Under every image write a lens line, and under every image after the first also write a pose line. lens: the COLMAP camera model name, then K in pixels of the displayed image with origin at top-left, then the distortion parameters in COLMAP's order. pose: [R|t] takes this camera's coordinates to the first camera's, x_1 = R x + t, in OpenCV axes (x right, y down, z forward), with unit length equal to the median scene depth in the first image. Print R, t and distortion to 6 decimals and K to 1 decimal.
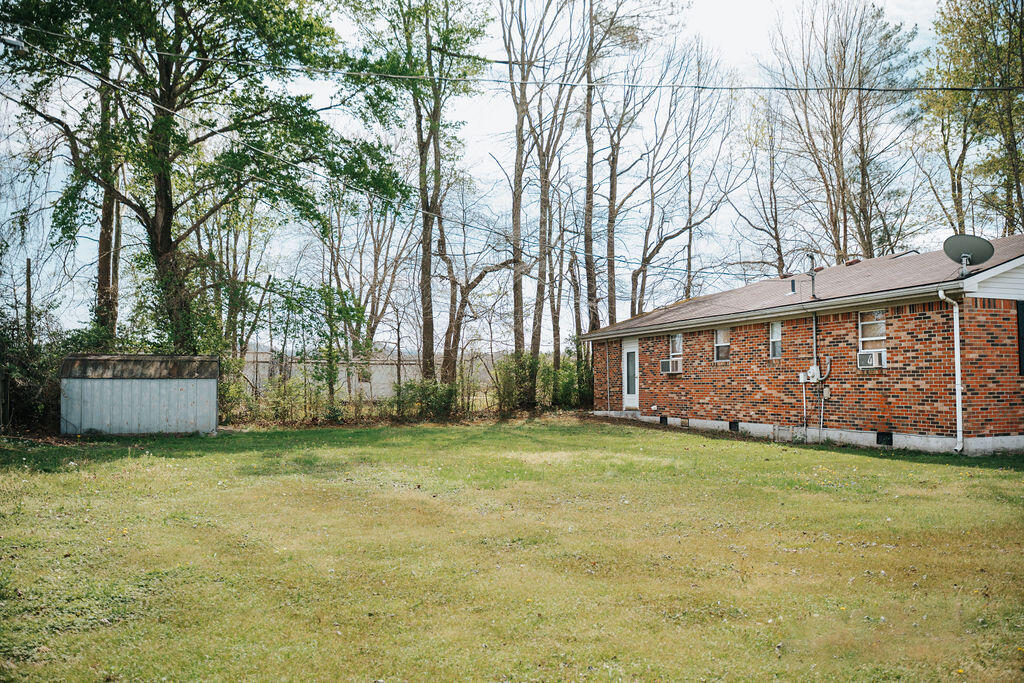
lens RADIAL K [[817.5, 0, 512.8], [0, 817.5, 340.8], [0, 0, 1]] dist [-0.097379, 0.053950]
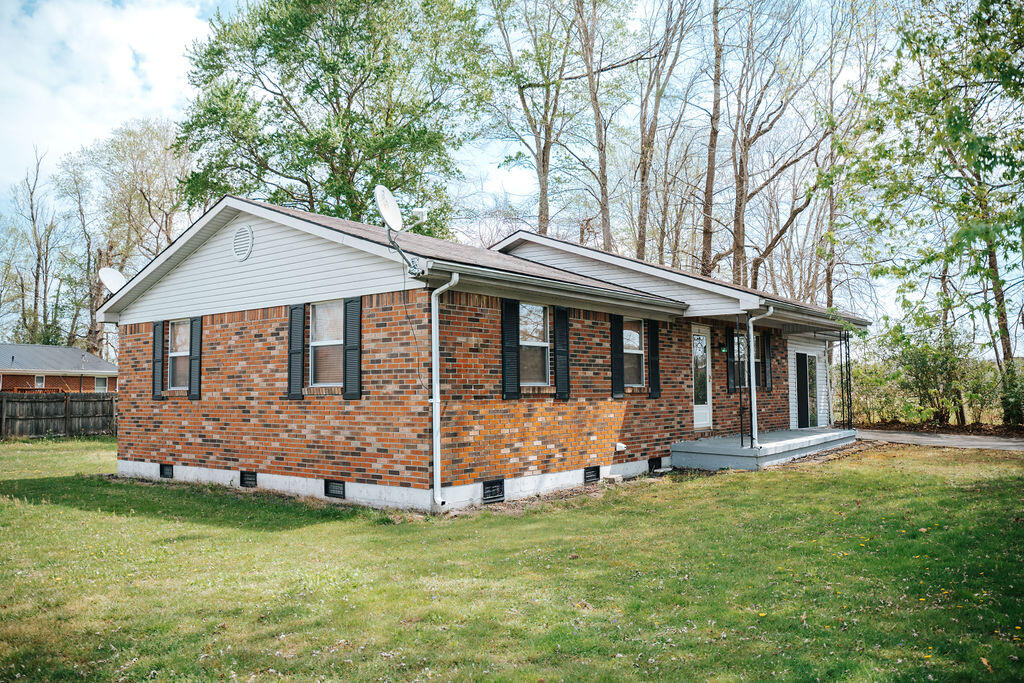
lens RADIAL K [[817.5, 0, 511.9], [0, 817.5, 340.3], [0, 0, 1]] dist [-0.097379, 0.053950]
pose [[0.548531, -0.058083, -0.834110, 0.907020], [0.054816, 0.997936, -0.033443, 0.014809], [0.834331, -0.027378, 0.550583, 0.444794]]
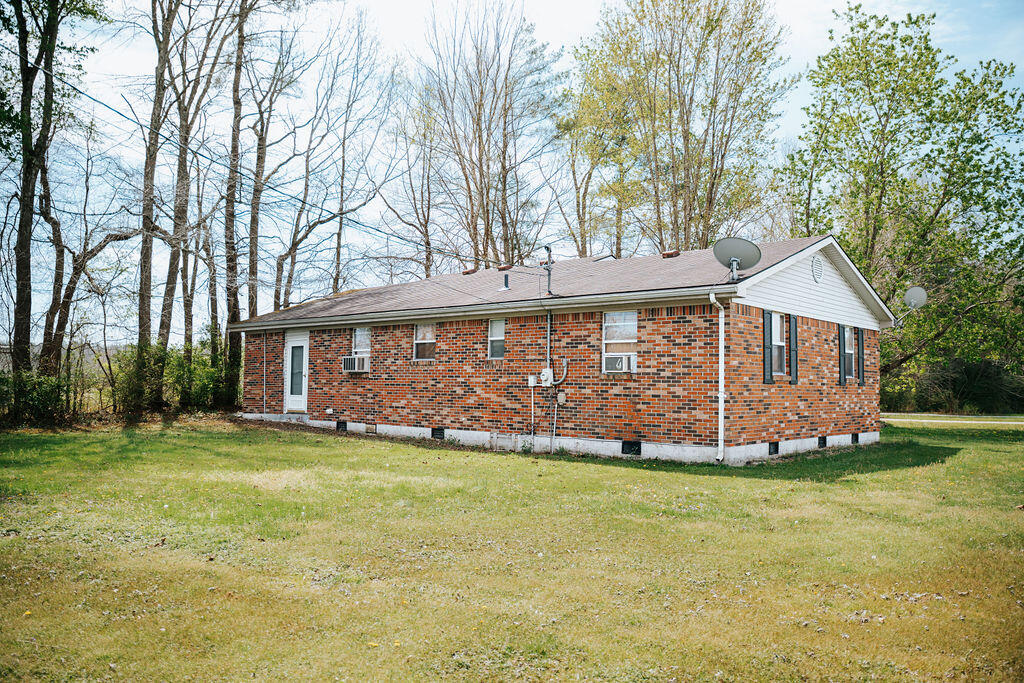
lens RADIAL K [[817.5, 0, 512.0], [0, 817.5, 340.9], [0, 0, 1]] dist [-0.097379, 0.053950]
pose [[0.873056, 0.042973, 0.485722, -0.075834], [-0.043305, 0.999006, -0.010546, 0.007515], [-0.485693, -0.011827, 0.874049, 0.137505]]
